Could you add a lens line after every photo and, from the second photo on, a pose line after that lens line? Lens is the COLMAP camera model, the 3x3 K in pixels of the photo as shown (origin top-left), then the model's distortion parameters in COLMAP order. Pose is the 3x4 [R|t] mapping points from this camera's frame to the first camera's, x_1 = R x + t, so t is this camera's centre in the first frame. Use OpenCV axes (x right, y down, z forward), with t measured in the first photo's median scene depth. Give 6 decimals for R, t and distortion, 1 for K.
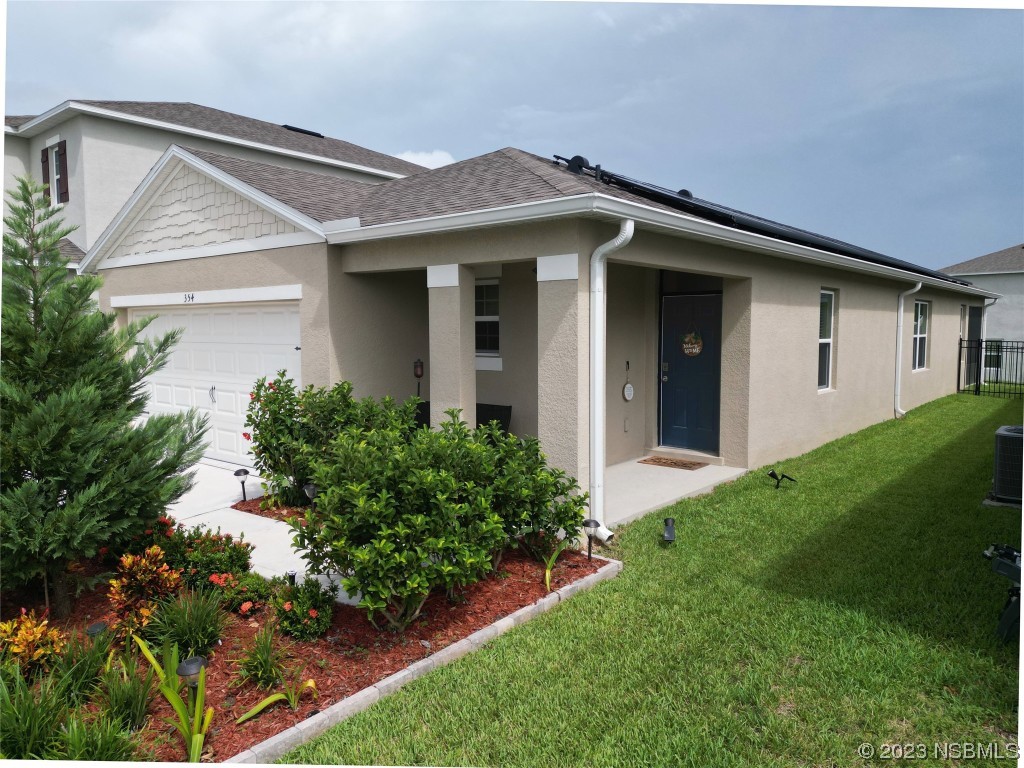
lens RADIAL K [[724.0, 0, 512.0], [0, 724.0, 384.0], [0, 0, 1]] dist [0.004556, 0.002105]
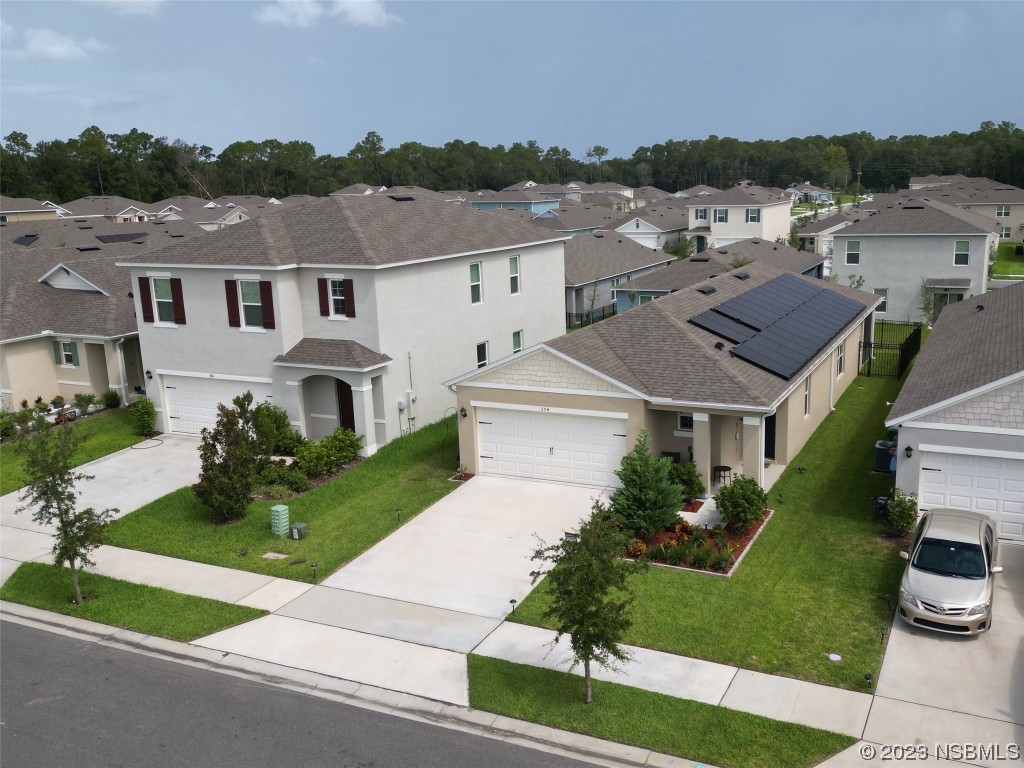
lens RADIAL K [[987.4, 0, 512.0], [0, 987.4, 384.0], [0, 0, 1]] dist [-0.000439, -0.000230]
pose [[0.973218, -0.075447, 0.217153, -1.404993], [0.046450, 0.989664, 0.135672, -0.714859], [-0.225144, -0.121952, 0.966663, -2.180681]]
